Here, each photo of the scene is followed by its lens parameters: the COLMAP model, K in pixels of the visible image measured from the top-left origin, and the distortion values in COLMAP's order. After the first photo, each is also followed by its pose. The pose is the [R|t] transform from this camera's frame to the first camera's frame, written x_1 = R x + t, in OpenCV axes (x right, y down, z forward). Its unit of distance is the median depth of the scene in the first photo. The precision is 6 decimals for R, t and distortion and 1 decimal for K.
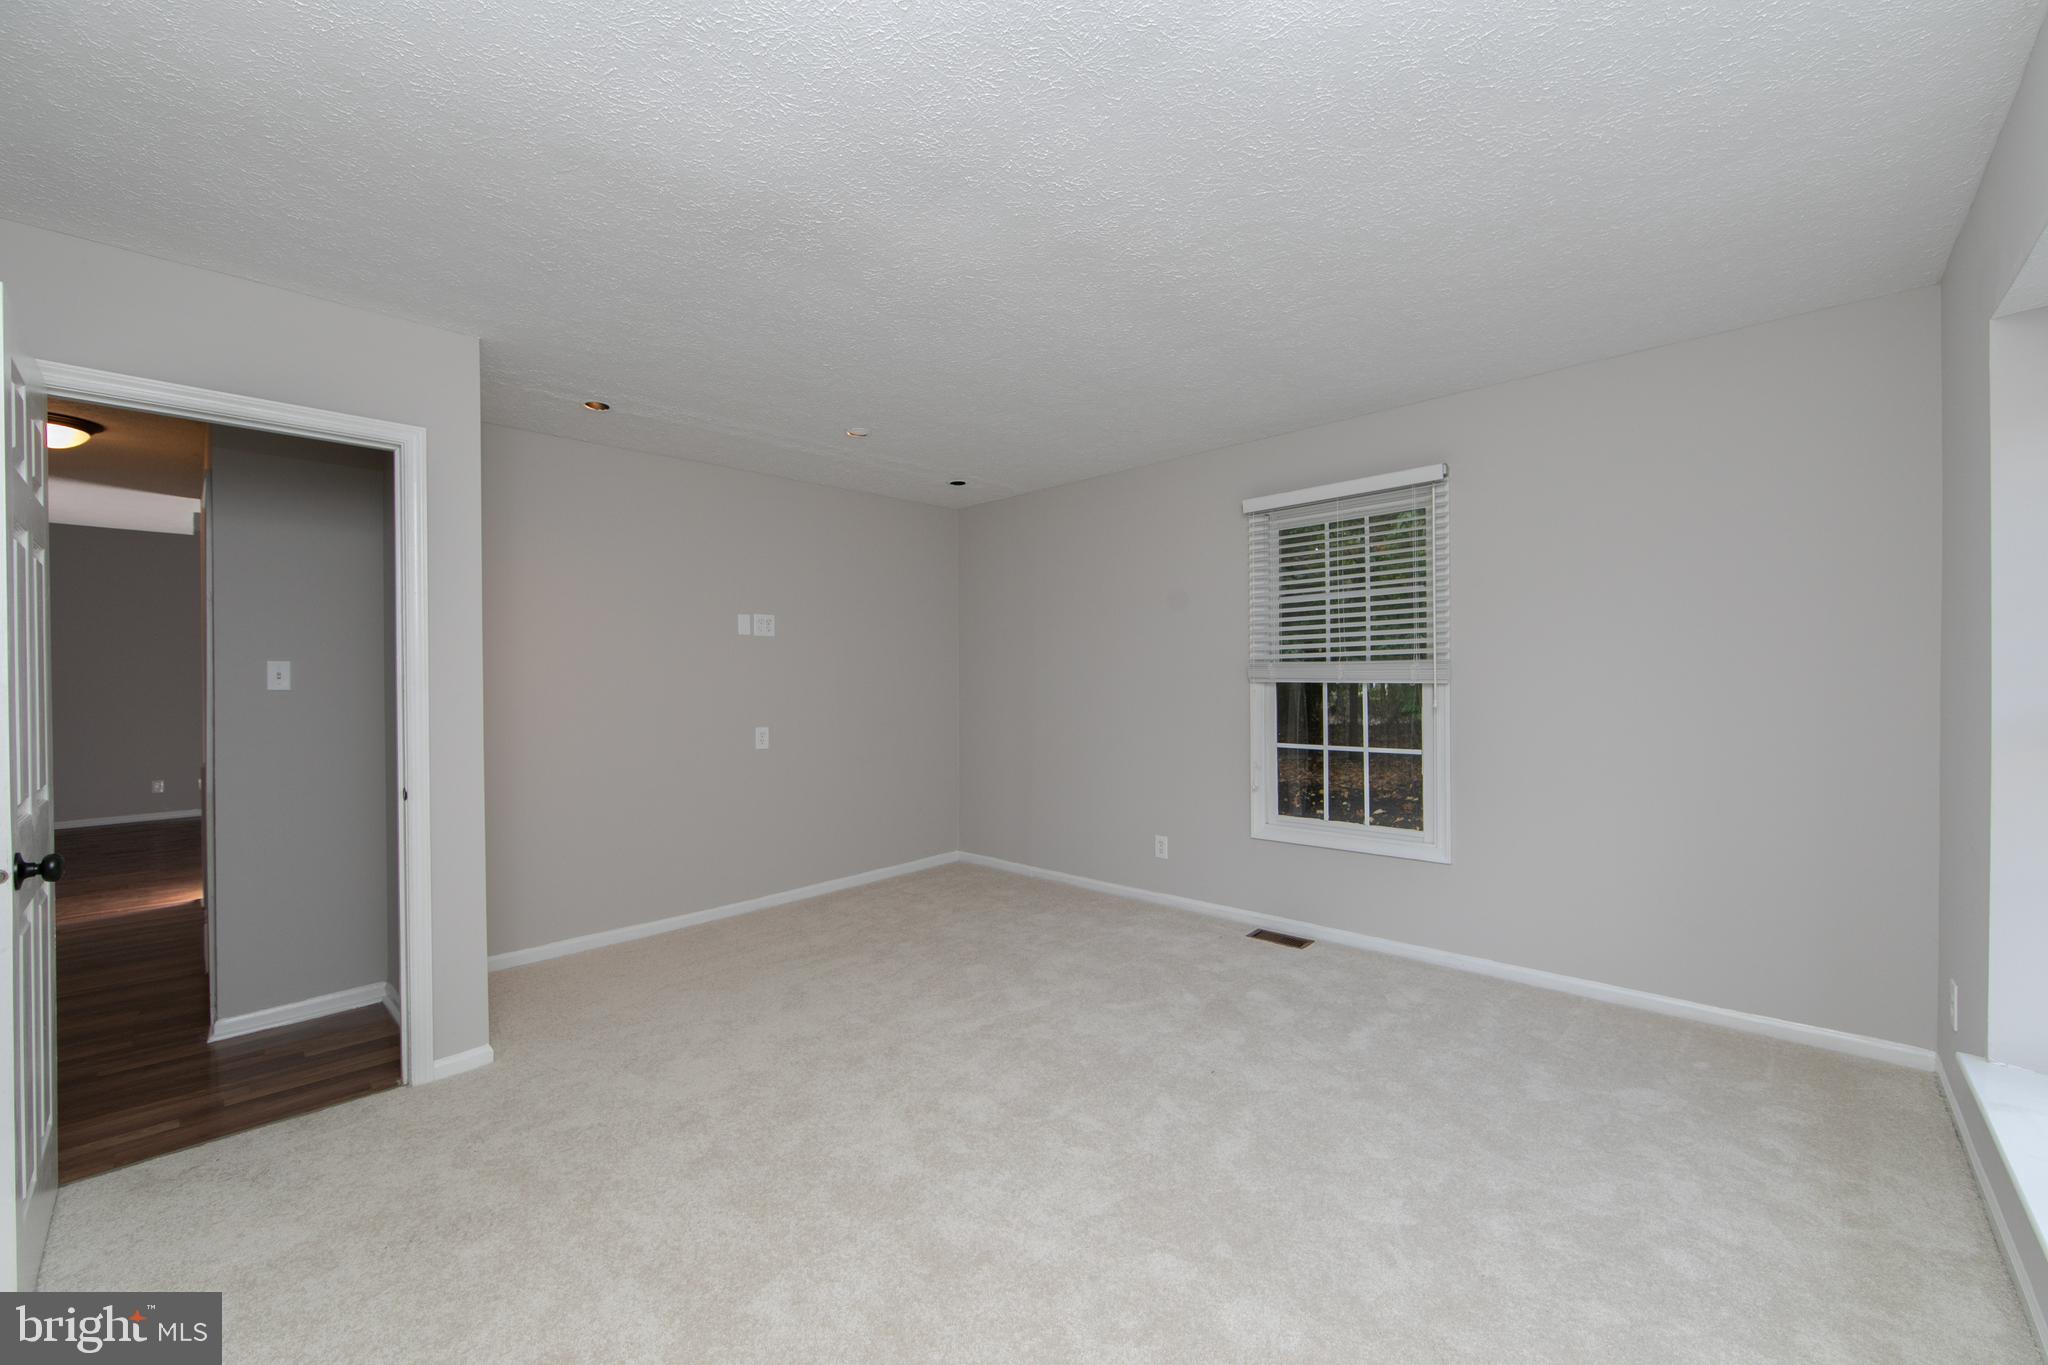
lens RADIAL K [[815.1, 0, 1018.0], [0, 815.1, 688.9], [0, 0, 1]] dist [-0.002577, -0.000422]
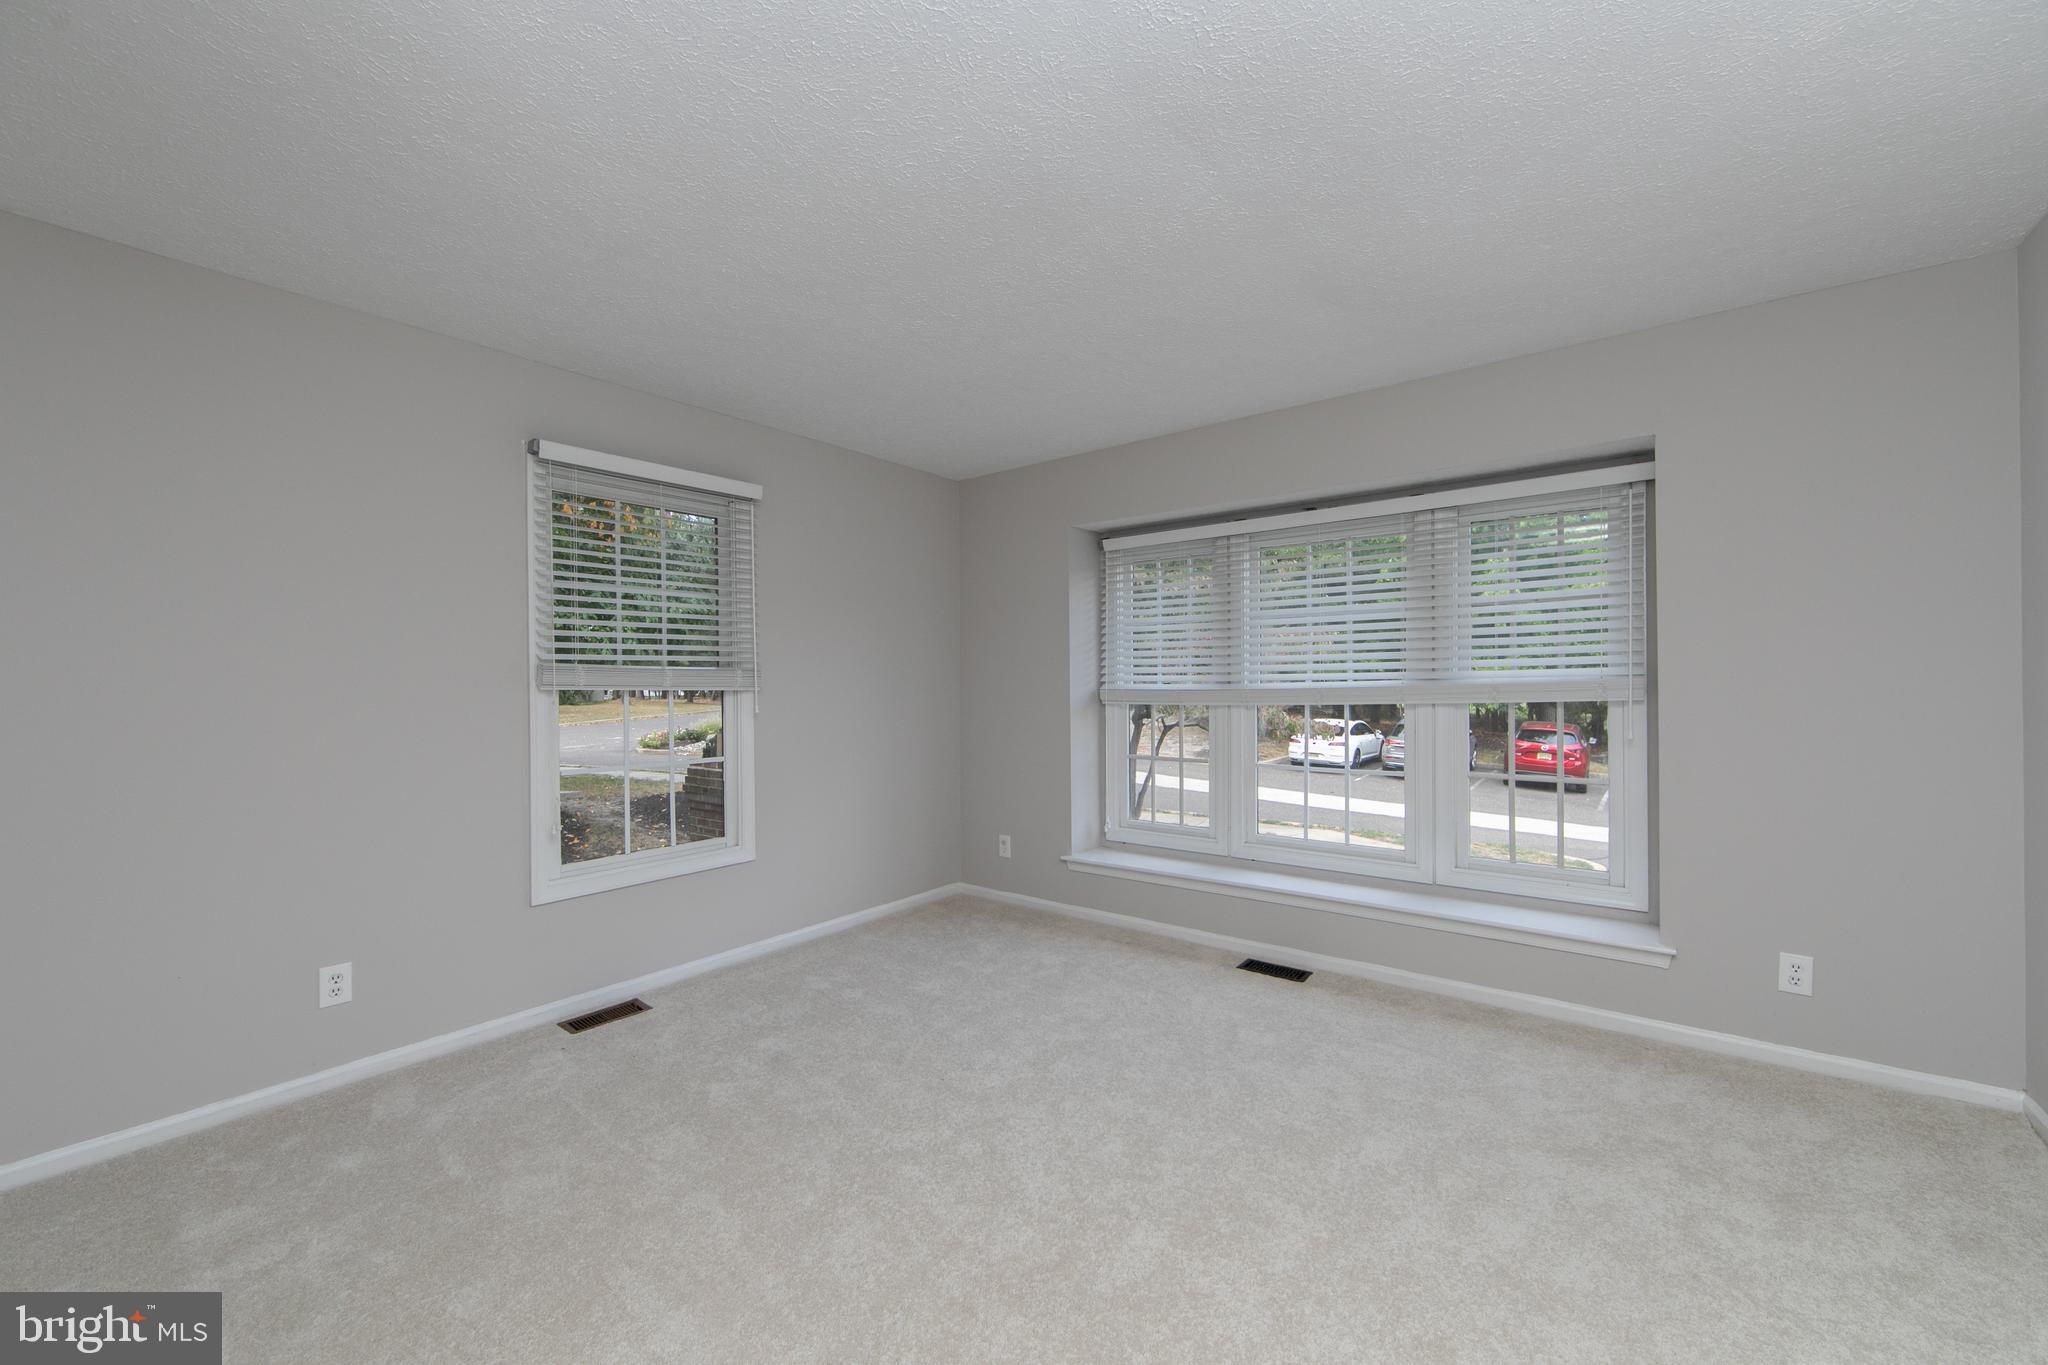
lens RADIAL K [[815.1, 0, 1018.0], [0, 815.1, 688.9], [0, 0, 1]] dist [-0.002577, -0.000422]
pose [[-0.073338, -0.000547, 0.997307, -0.493173], [0.032649, 0.999463, 0.002949, 0.002567], [-0.996773, 0.032778, -0.073281, 0.655677]]
